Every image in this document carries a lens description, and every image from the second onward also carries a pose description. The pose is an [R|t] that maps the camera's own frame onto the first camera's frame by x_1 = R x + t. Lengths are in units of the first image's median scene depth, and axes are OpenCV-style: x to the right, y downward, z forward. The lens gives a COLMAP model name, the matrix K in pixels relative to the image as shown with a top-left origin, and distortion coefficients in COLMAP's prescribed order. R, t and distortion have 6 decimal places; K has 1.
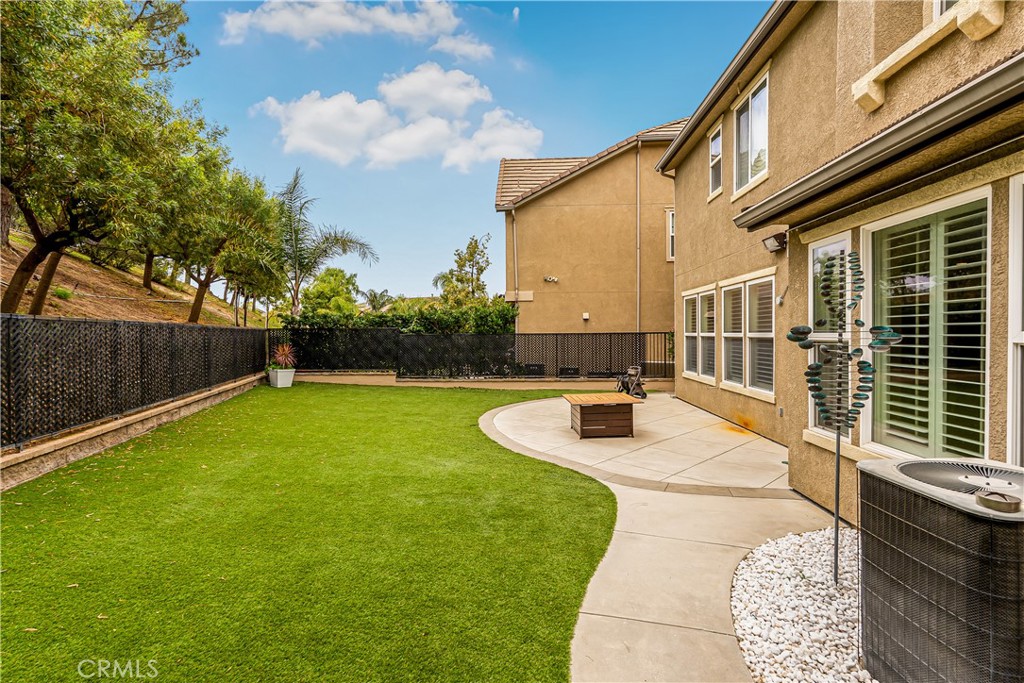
lens RADIAL K [[448.3, 0, 512.0], [0, 448.3, 341.5], [0, 0, 1]] dist [0.008172, 0.000092]
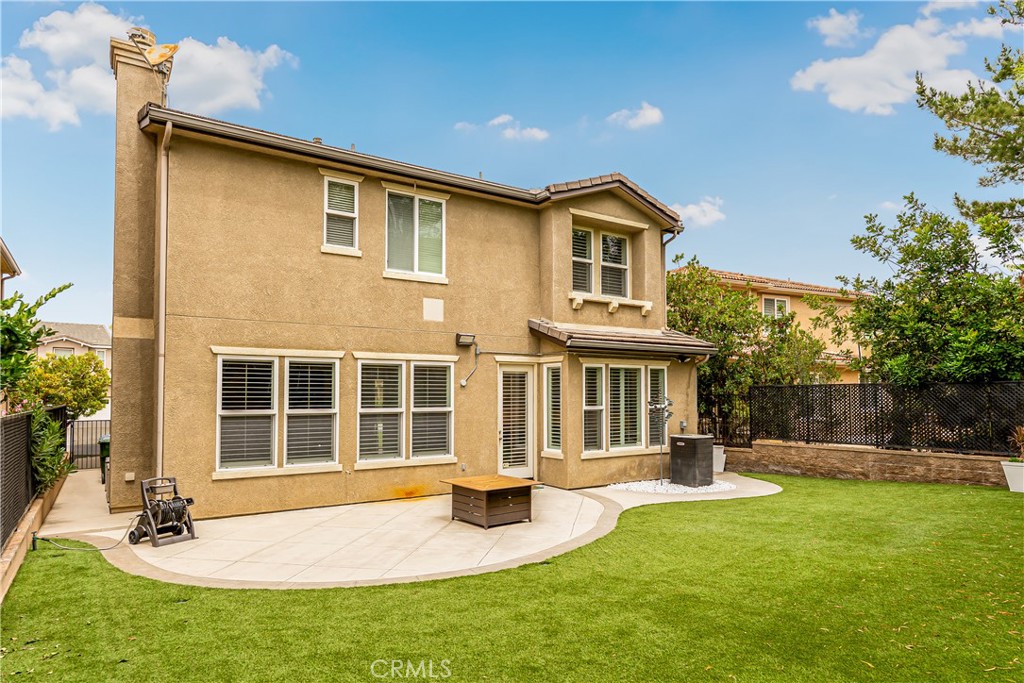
lens RADIAL K [[633.2, 0, 512.5], [0, 633.2, 364.1], [0, 0, 1]] dist [0.006322, 0.001035]
pose [[-0.601833, 0.042540, 0.797488, -0.839867], [0.017697, 0.999045, -0.039936, -0.058495], [-0.798426, -0.009922, -0.602011, 1.708087]]
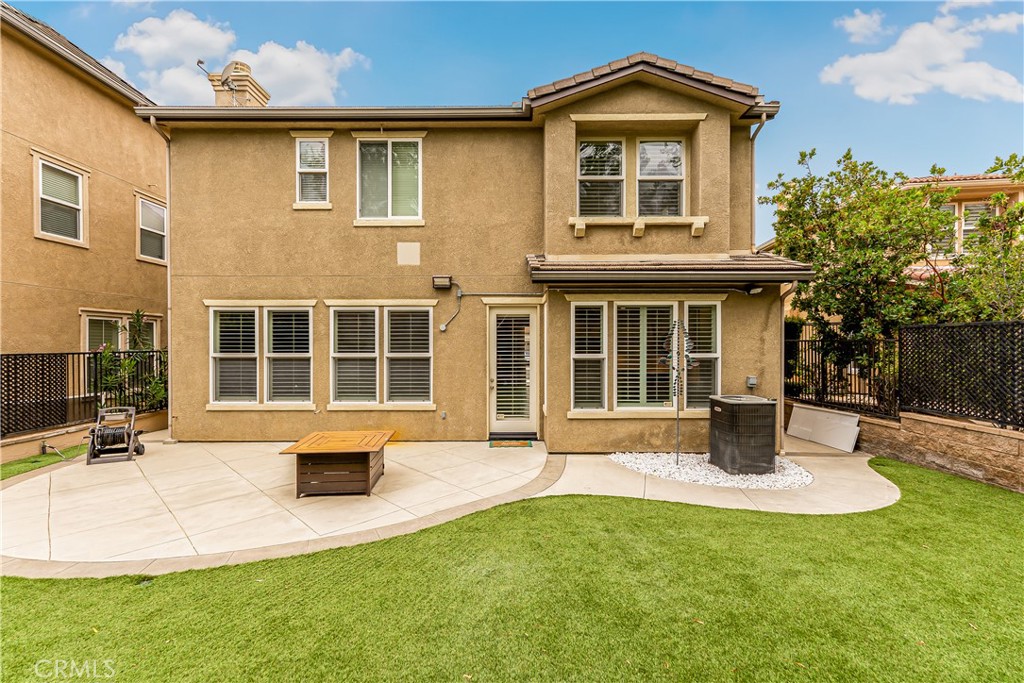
lens RADIAL K [[448.3, 0, 512.0], [0, 448.3, 341.5], [0, 0, 1]] dist [0.008172, 0.000092]
pose [[-0.035126, 0.007276, 0.999356, -0.578302], [0.018783, 0.999802, -0.006619, -0.033747], [-0.999206, 0.018538, -0.035256, 0.723764]]
